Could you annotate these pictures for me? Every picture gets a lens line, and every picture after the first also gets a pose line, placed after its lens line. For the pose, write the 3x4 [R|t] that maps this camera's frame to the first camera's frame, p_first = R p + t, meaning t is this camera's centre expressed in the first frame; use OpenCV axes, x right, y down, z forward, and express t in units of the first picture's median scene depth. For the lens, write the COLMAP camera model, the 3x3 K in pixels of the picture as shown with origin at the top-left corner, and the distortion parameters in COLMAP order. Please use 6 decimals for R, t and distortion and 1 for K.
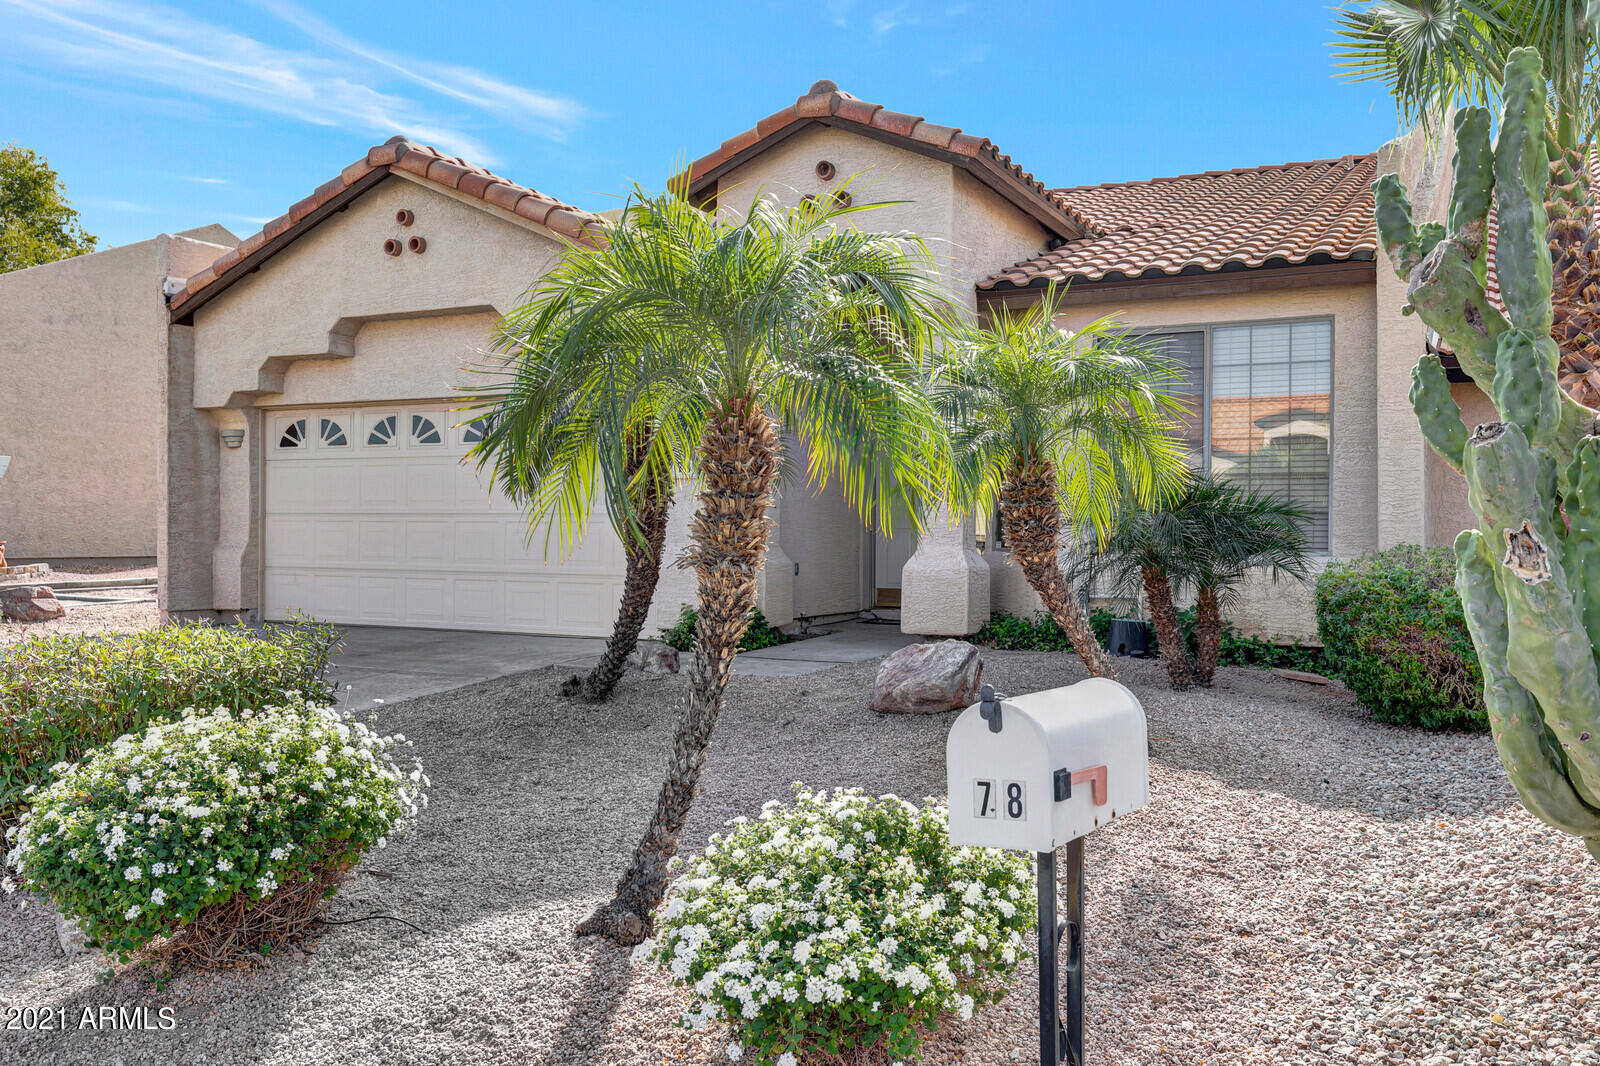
lens RADIAL K [[1463.0, 0, 799.0], [0, 1463.0, 639.6], [0, 0, 1]] dist [0.019939, 0.006461]
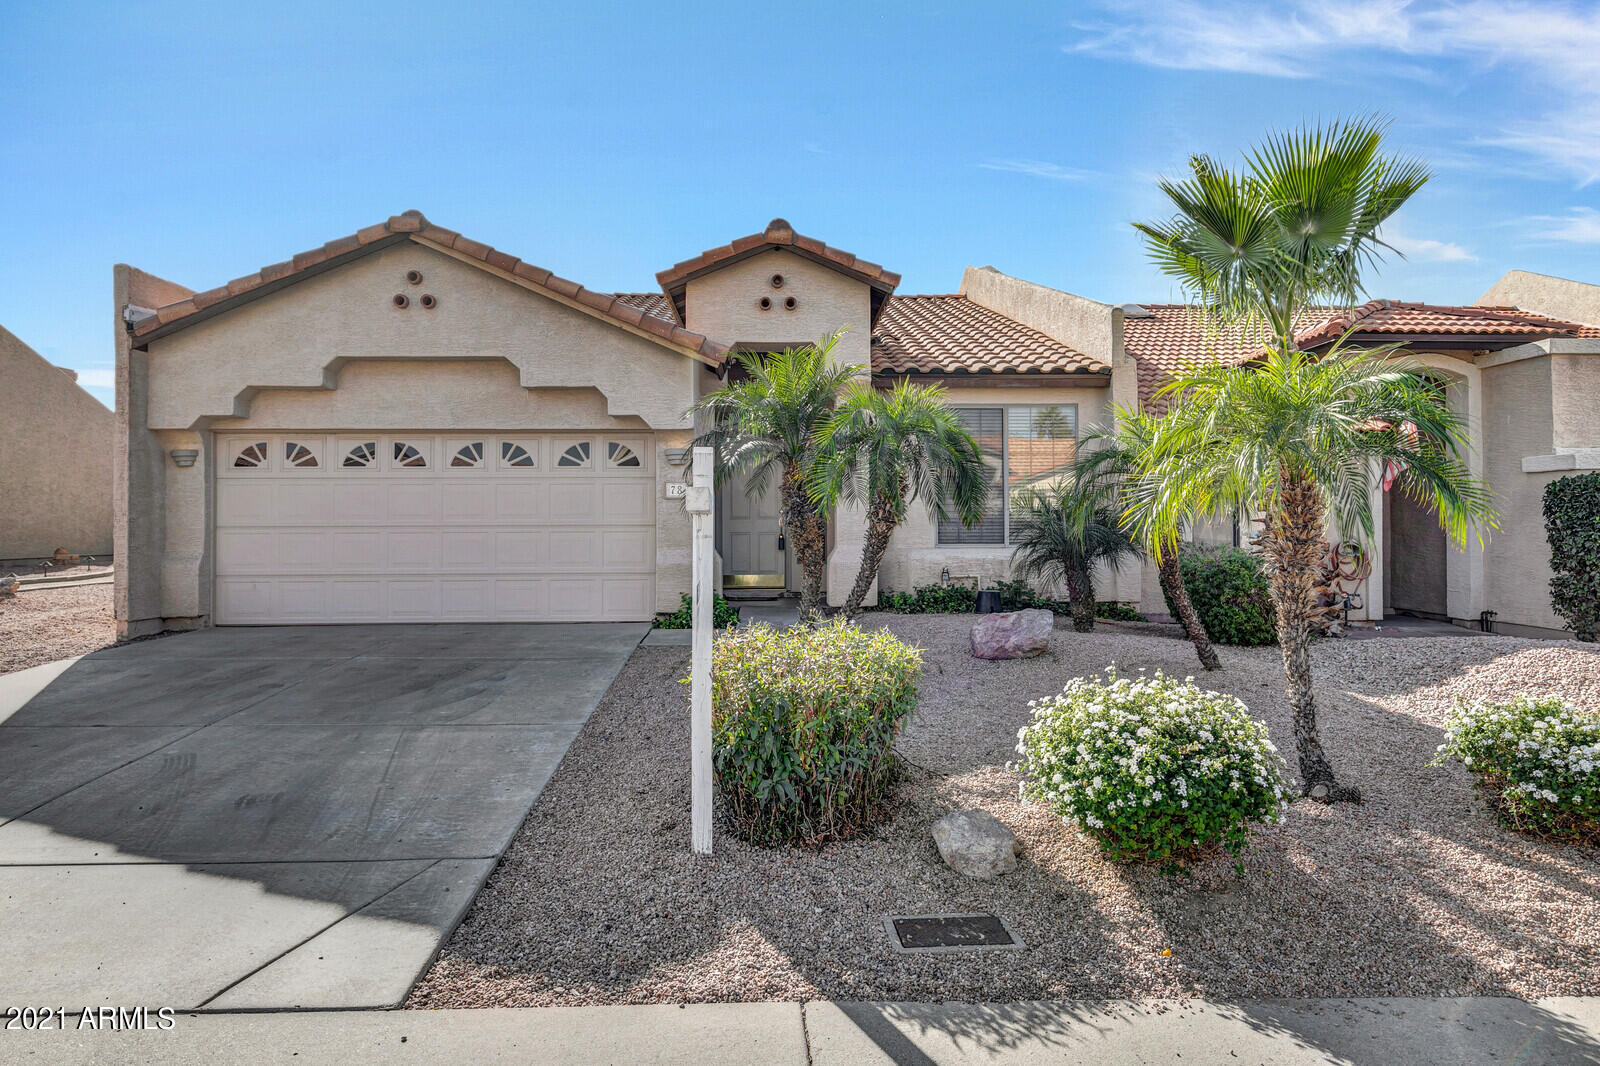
lens RADIAL K [[951.4, 0, 807.6], [0, 951.4, 536.1], [0, 0, 1]] dist [-0.003286, -0.000598]
pose [[0.866530, -0.011302, 0.498997, -0.360229], [0.048266, 0.996956, -0.061237, -0.015658], [-0.496785, 0.077148, 0.864438, 0.183363]]
